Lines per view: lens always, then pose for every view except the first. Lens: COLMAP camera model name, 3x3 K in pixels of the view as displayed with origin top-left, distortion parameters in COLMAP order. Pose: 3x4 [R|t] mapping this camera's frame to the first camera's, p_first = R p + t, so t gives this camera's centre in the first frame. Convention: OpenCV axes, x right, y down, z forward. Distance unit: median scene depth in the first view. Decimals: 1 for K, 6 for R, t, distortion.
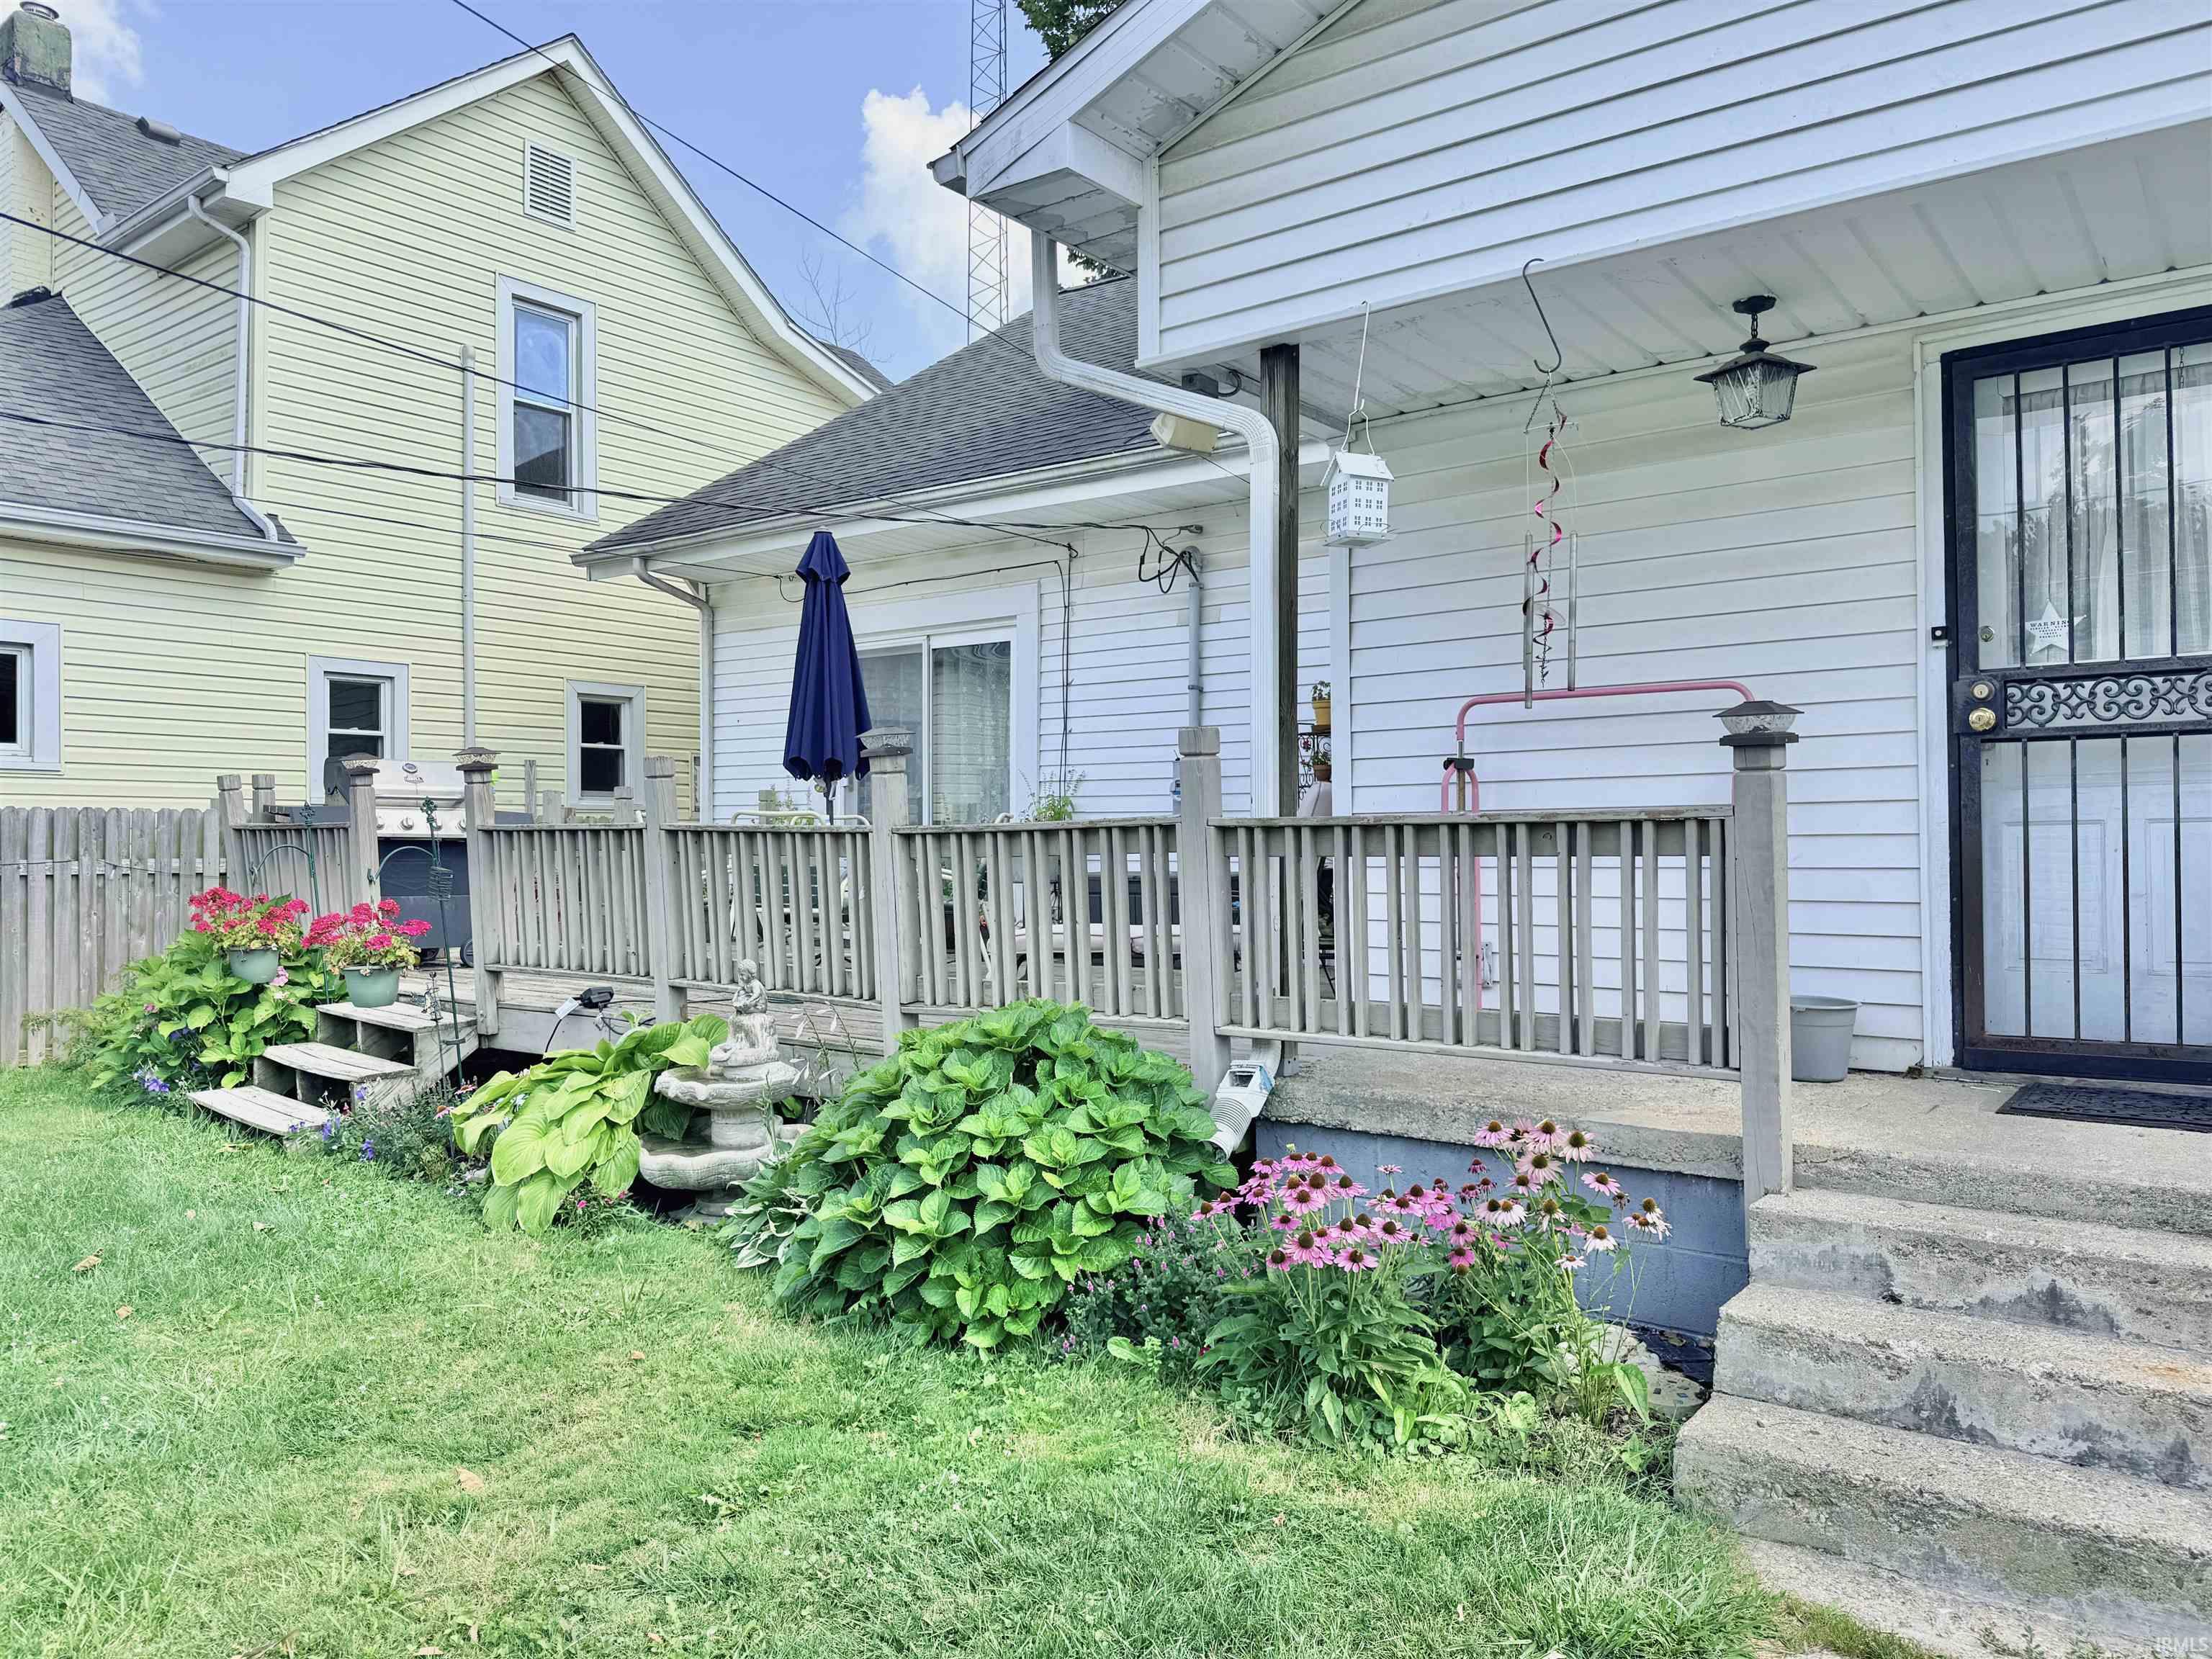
lens RADIAL K [[1603.8, 0, 1106.0], [0, 1603.8, 829.5], [0, 0, 1]] dist [0.005242, 0.000951]
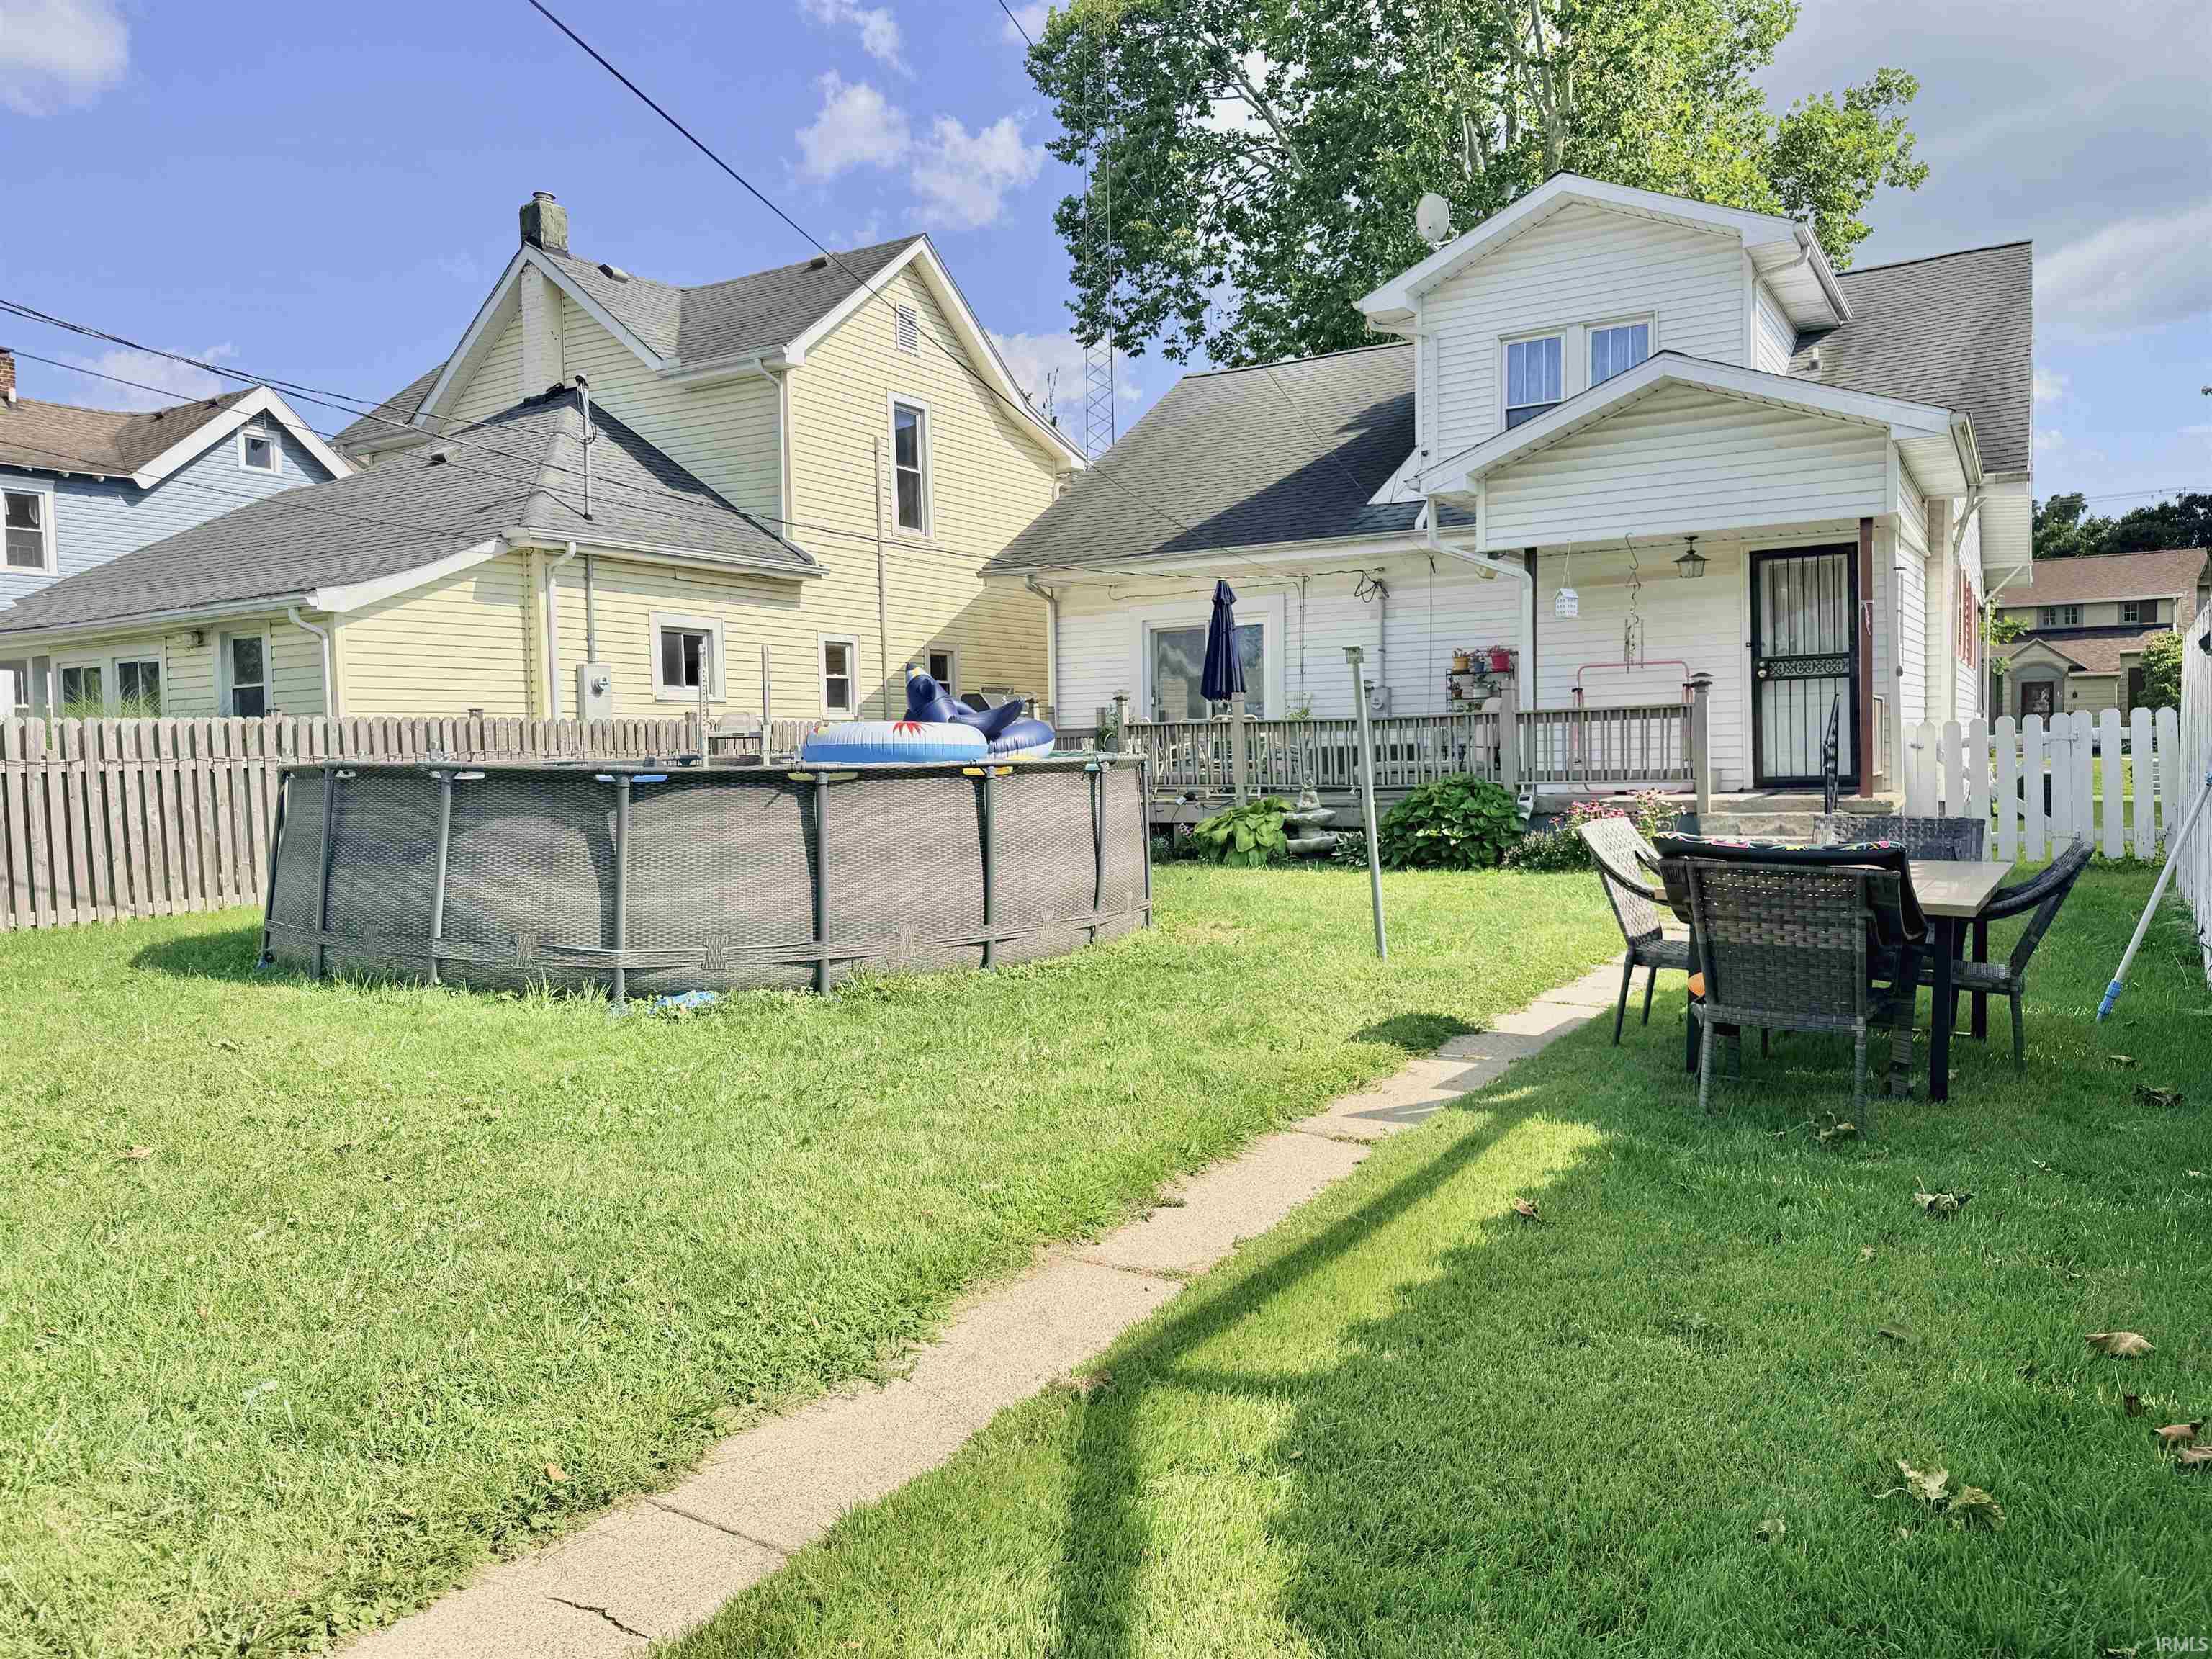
lens RADIAL K [[1565.6, 0, 1110.3], [0, 1565.6, 815.1], [0, 0, 1]] dist [0.100686, -0.161043]
pose [[0.993247, -0.028968, 0.112347, -0.996032], [0.023377, 0.998437, 0.050763, 0.018940], [-0.113642, -0.047793, 0.992372, -1.797991]]
